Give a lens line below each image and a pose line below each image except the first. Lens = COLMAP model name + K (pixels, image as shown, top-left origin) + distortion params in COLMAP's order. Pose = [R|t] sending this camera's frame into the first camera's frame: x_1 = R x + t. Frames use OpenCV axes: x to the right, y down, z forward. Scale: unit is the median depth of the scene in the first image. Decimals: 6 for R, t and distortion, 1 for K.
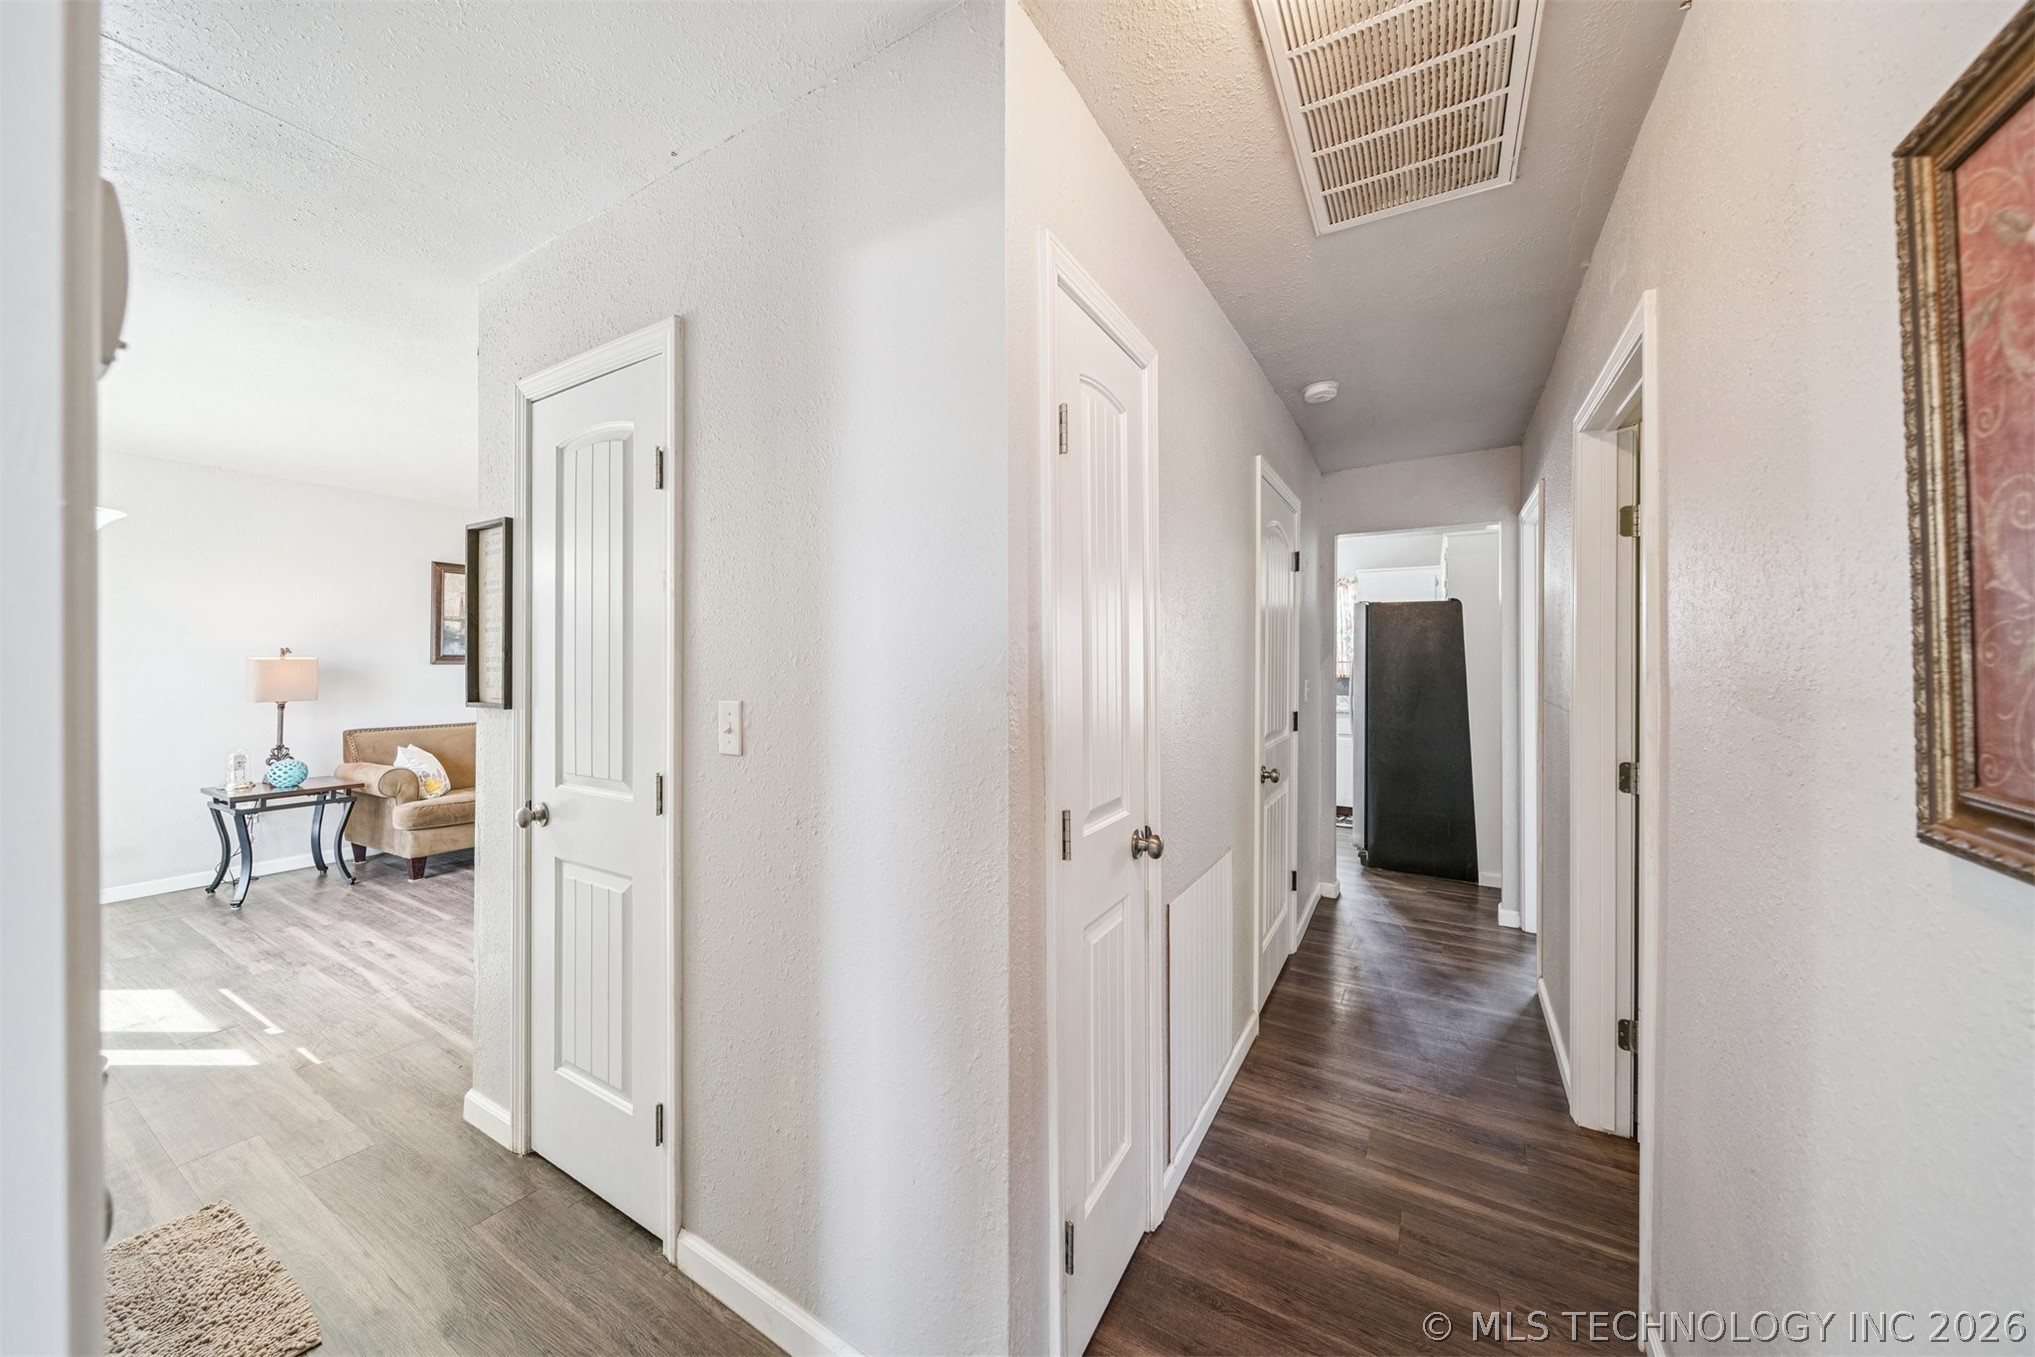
lens RADIAL K [[712.8, 0, 999.7], [0, 712.8, 658.8], [0, 0, 1]] dist [-0.000086, 0.000026]
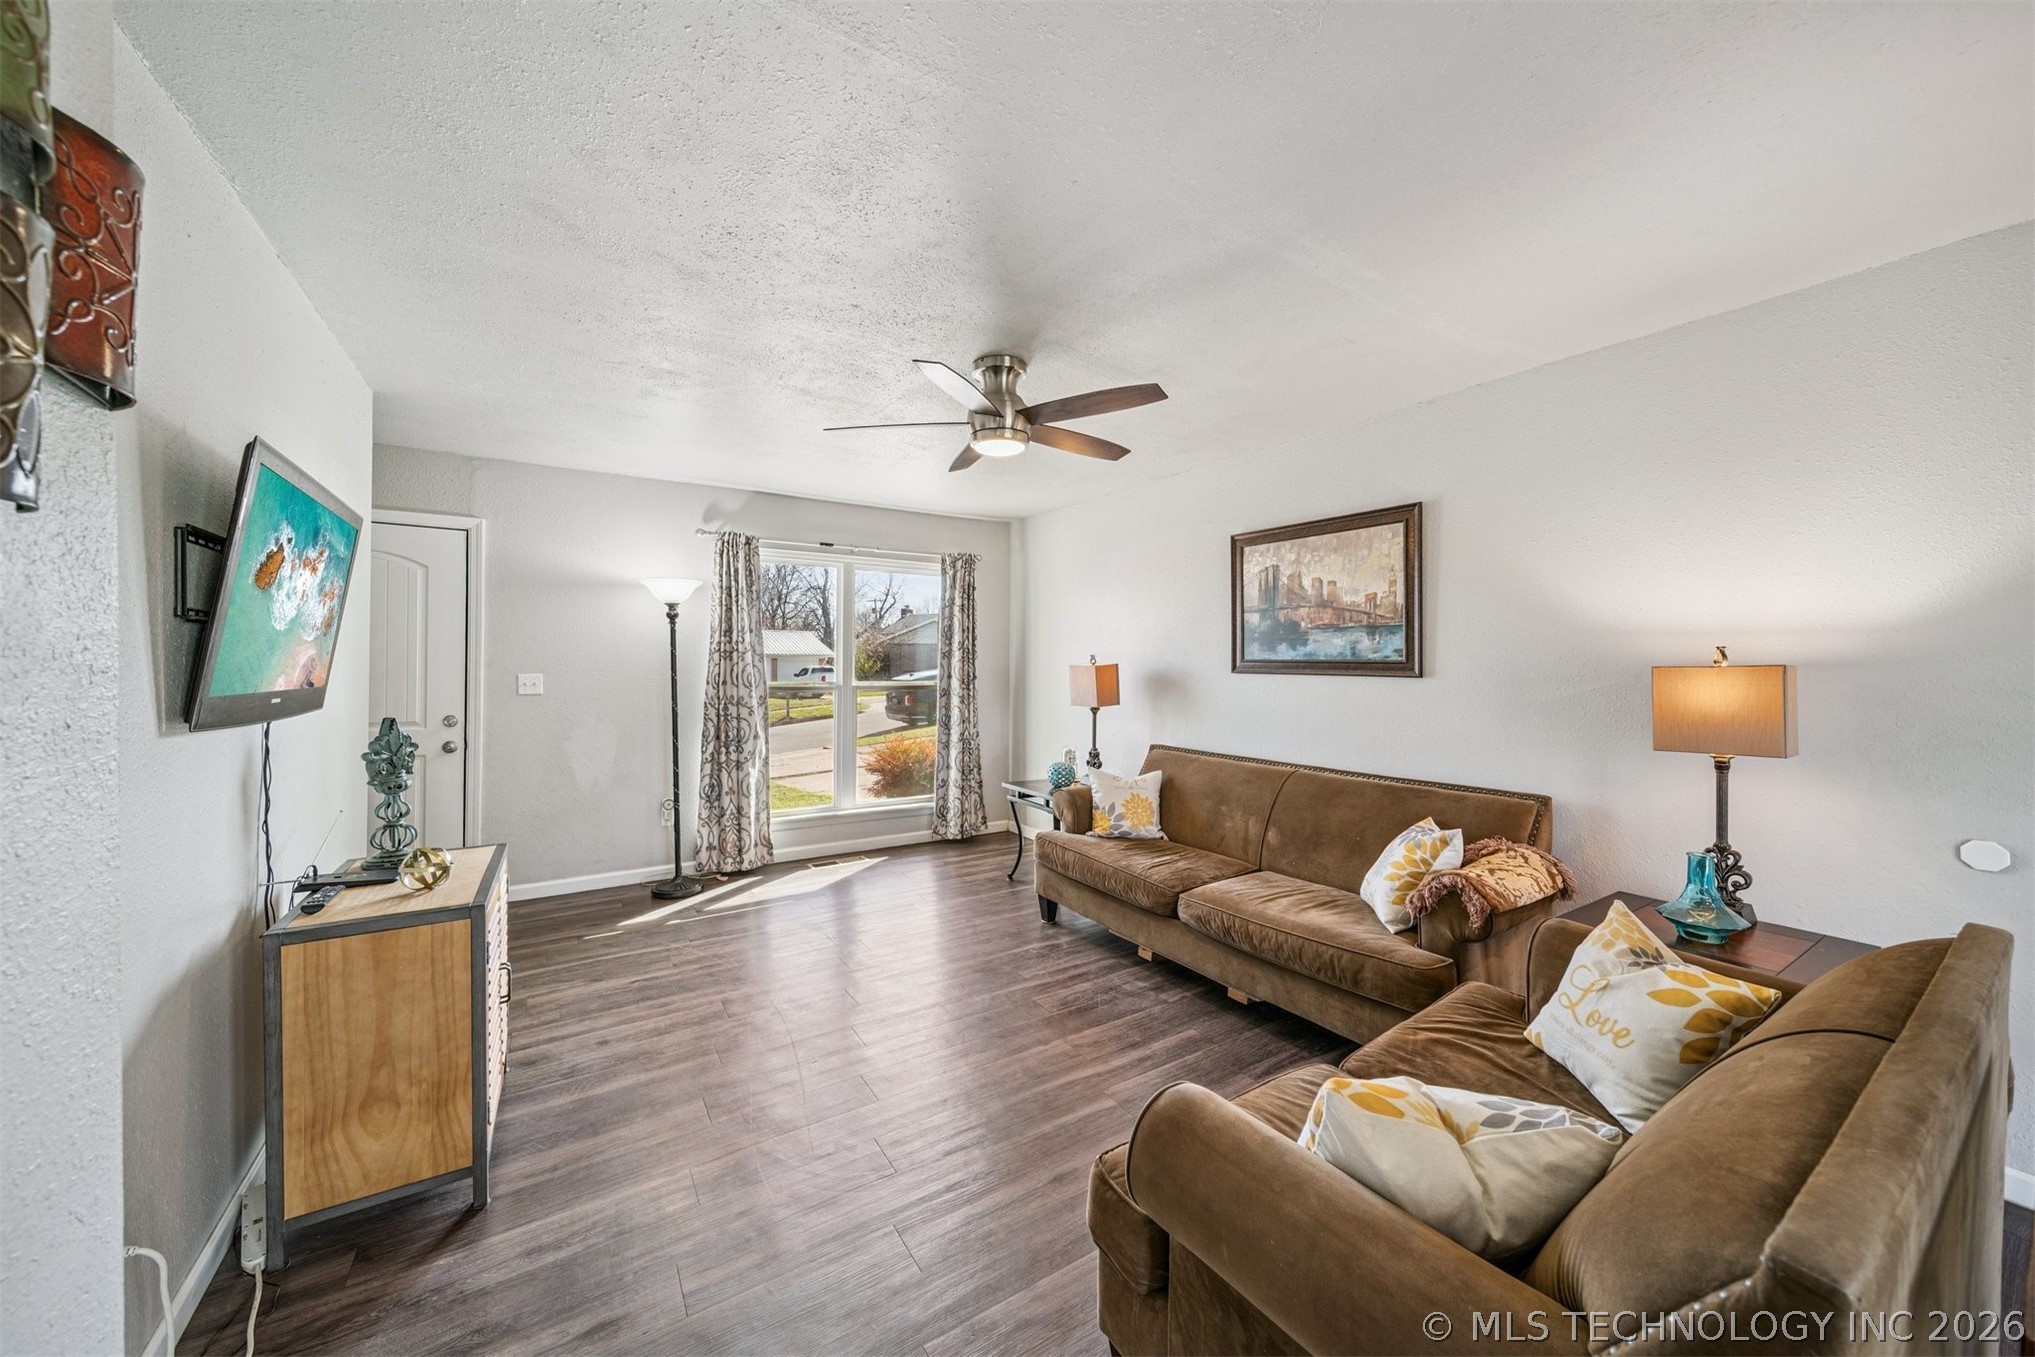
lens RADIAL K [[712.8, 0, 998.5], [0, 712.8, 662.7], [0, 0, 1]] dist [-0.000086, 0.000026]
pose [[-0.445823, -0.008714, -0.895078, -0.021653], [-0.006772, 0.999957, -0.006363, 0.004268], [0.895095, 0.003225, -0.445863, 1.354724]]
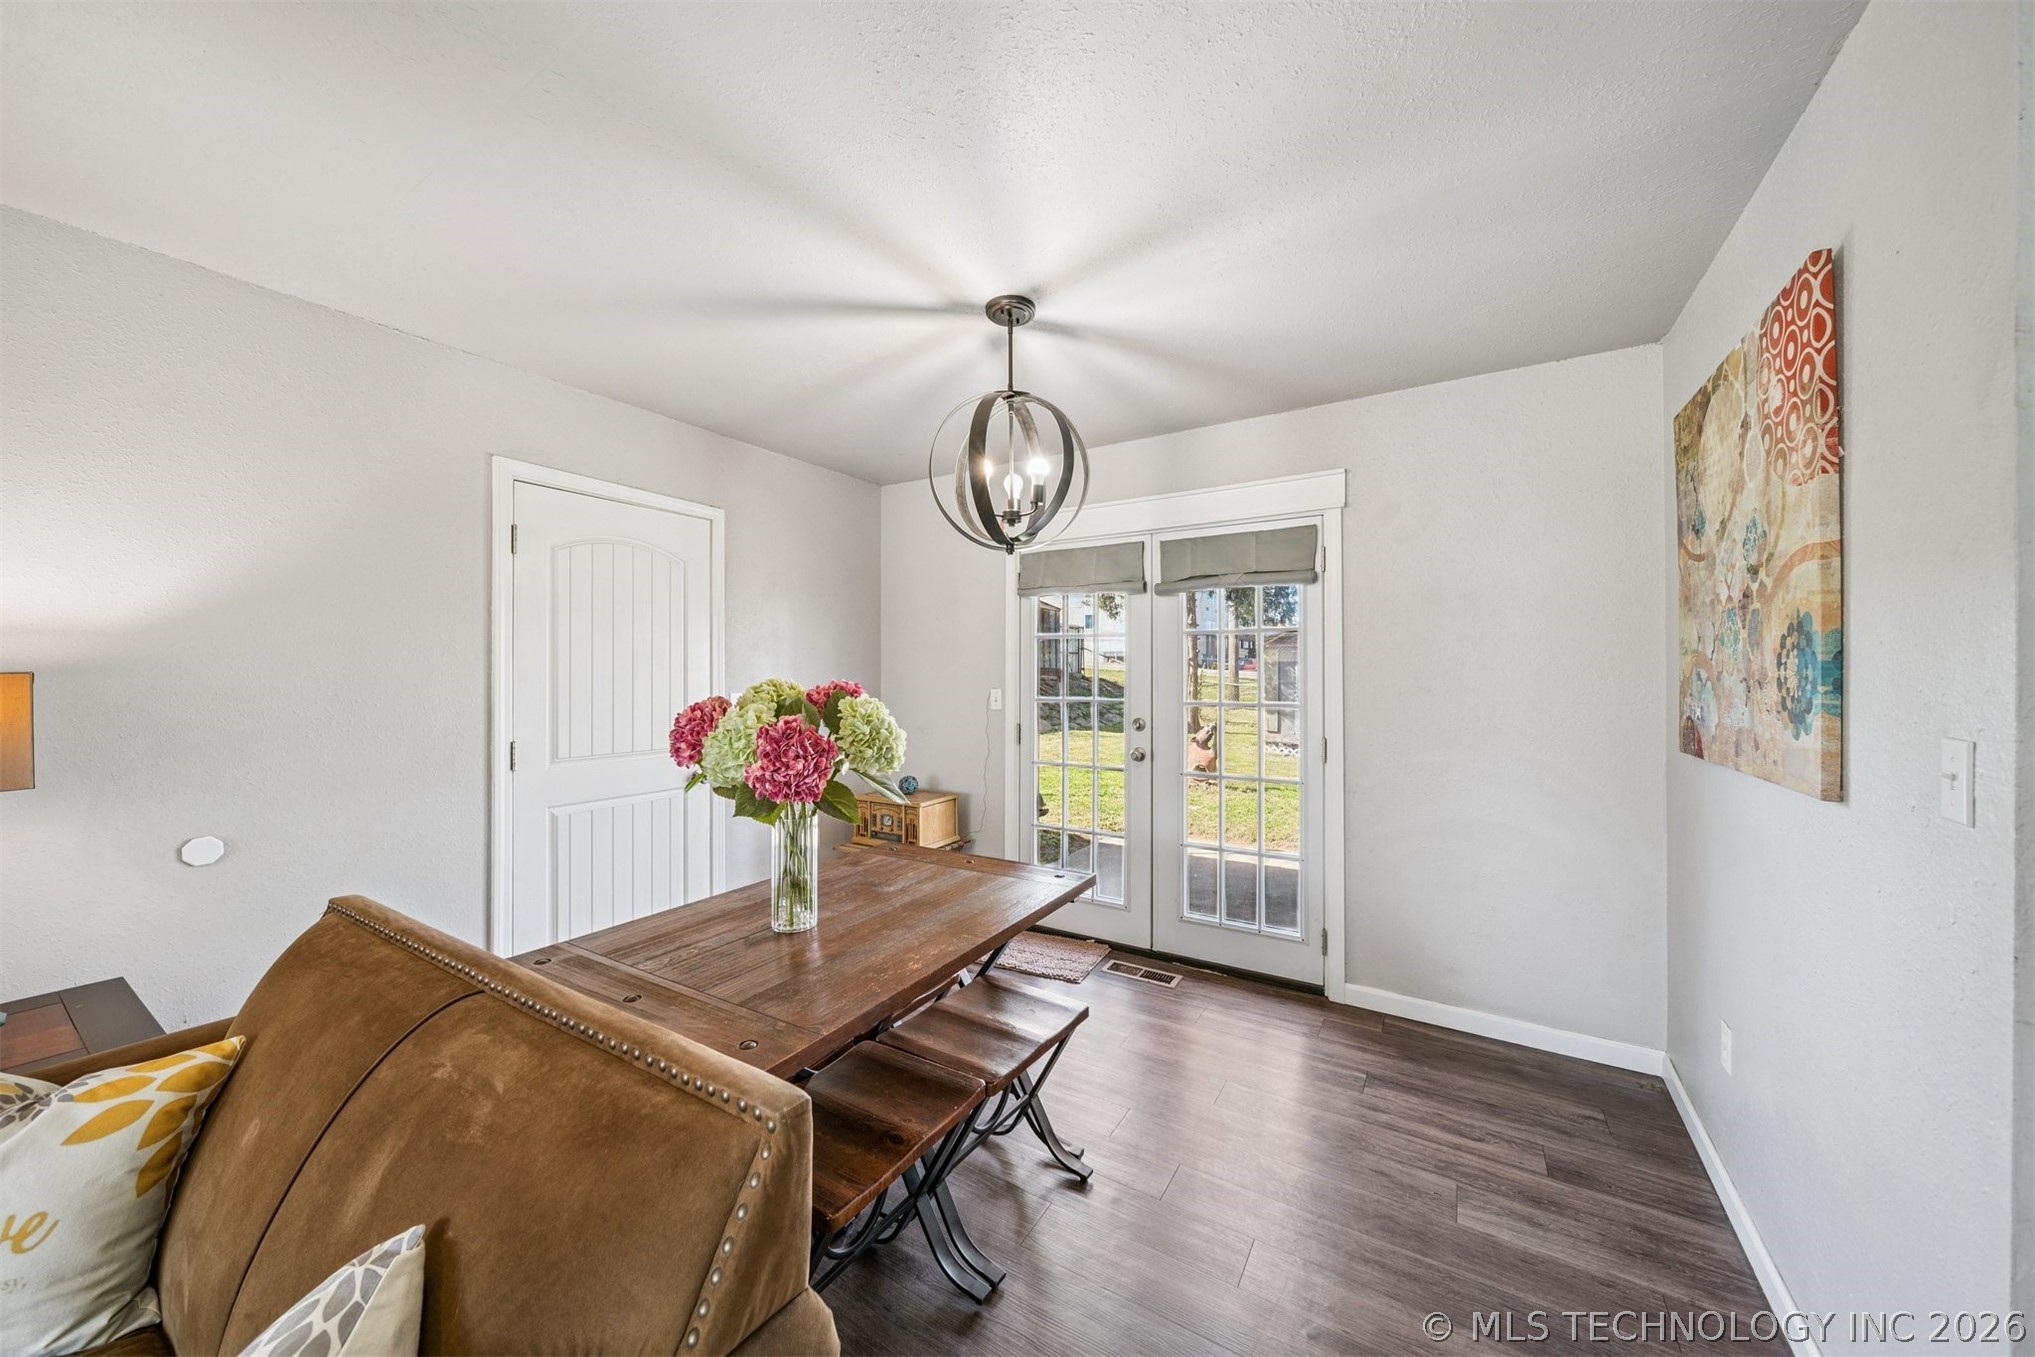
lens RADIAL K [[712.8, 0, 1009.1], [0, 712.8, 677.0], [0, 0, 1]] dist [-0.000086, 0.000026]
pose [[0.999972, -0.000285, -0.007452, -0.151943], [0.000304, 0.999997, 0.002546, 0.001029], [0.007451, -0.002548, 0.999969, 1.240095]]
